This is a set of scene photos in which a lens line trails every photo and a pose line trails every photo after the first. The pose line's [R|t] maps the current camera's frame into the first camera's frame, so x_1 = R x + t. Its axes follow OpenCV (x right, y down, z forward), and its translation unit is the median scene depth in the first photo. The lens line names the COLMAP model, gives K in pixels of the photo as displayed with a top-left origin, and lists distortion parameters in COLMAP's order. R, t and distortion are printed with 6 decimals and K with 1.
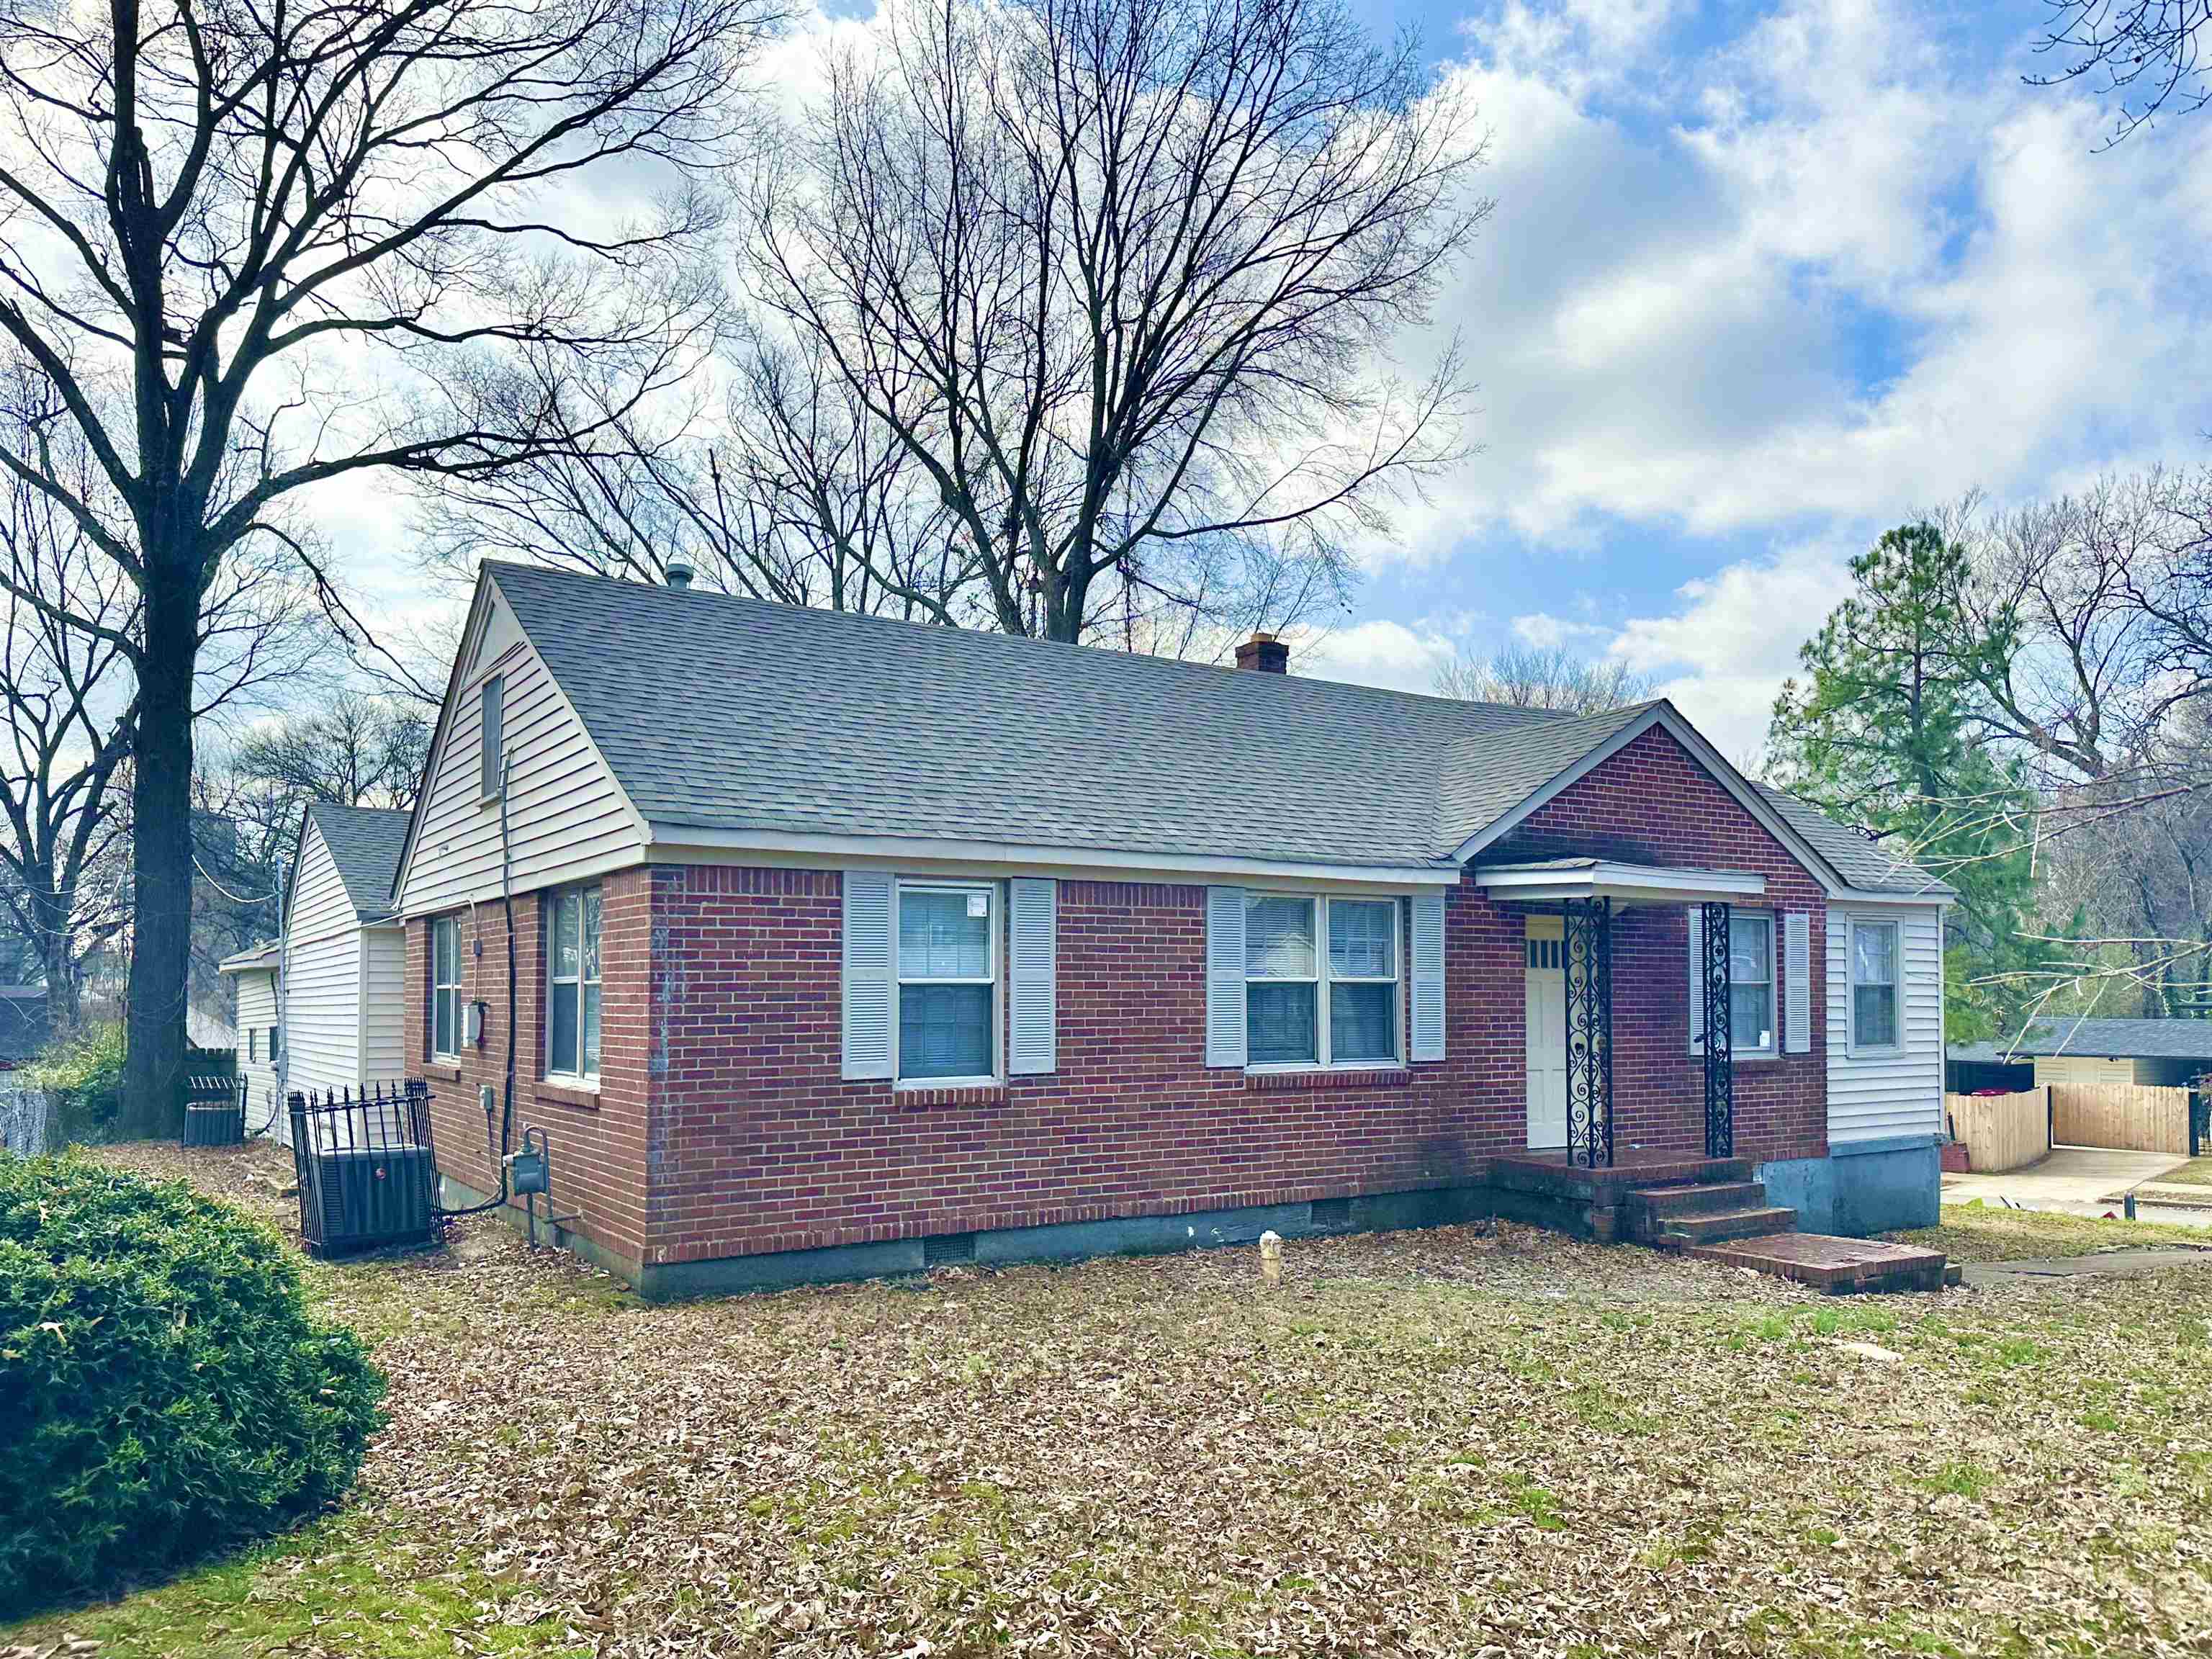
lens RADIAL K [[1532.9, 0, 1106.0], [0, 1532.9, 829.5], [0, 0, 1]] dist [0.012630, -0.003140]
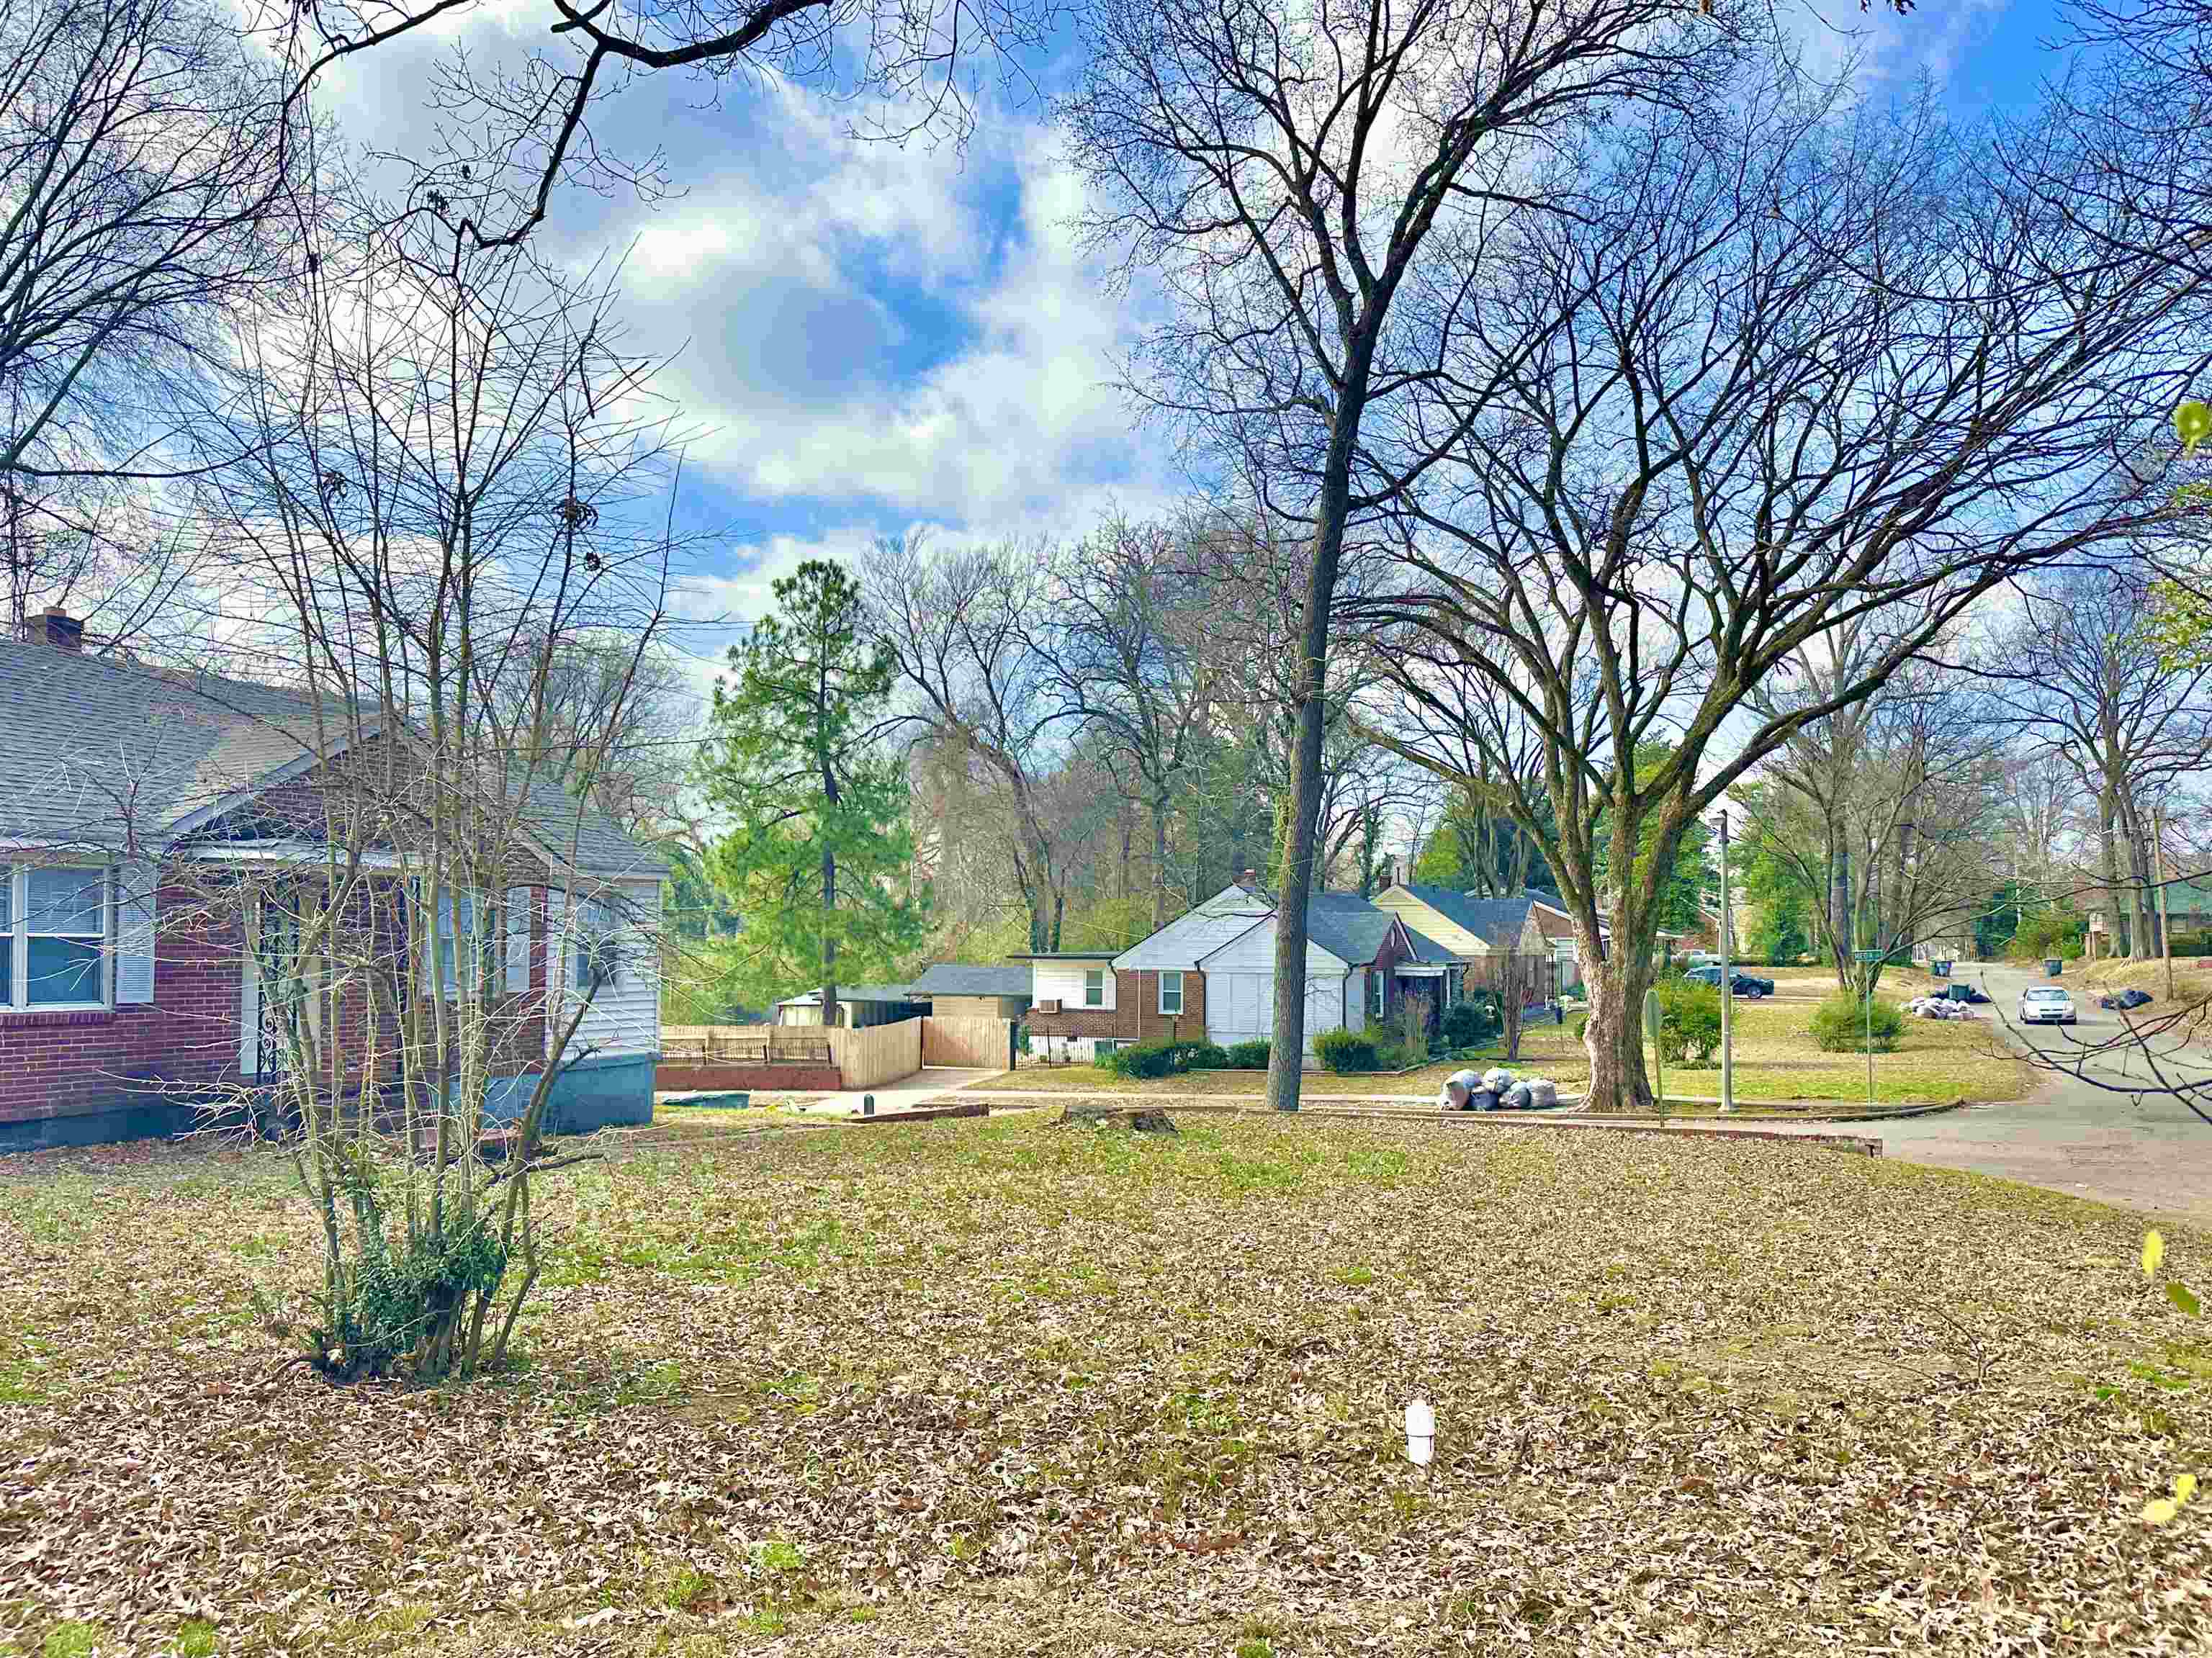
lens RADIAL K [[1532.8, 0, 1106.0], [0, 1532.8, 829.0], [0, 0, 1]] dist [0.012630, -0.003140]
pose [[0.842831, 0.051524, 0.535706, 0.074793], [-0.070256, 0.997422, 0.014602, -0.019871], [-0.533573, -0.049944, 0.844278, -0.149620]]
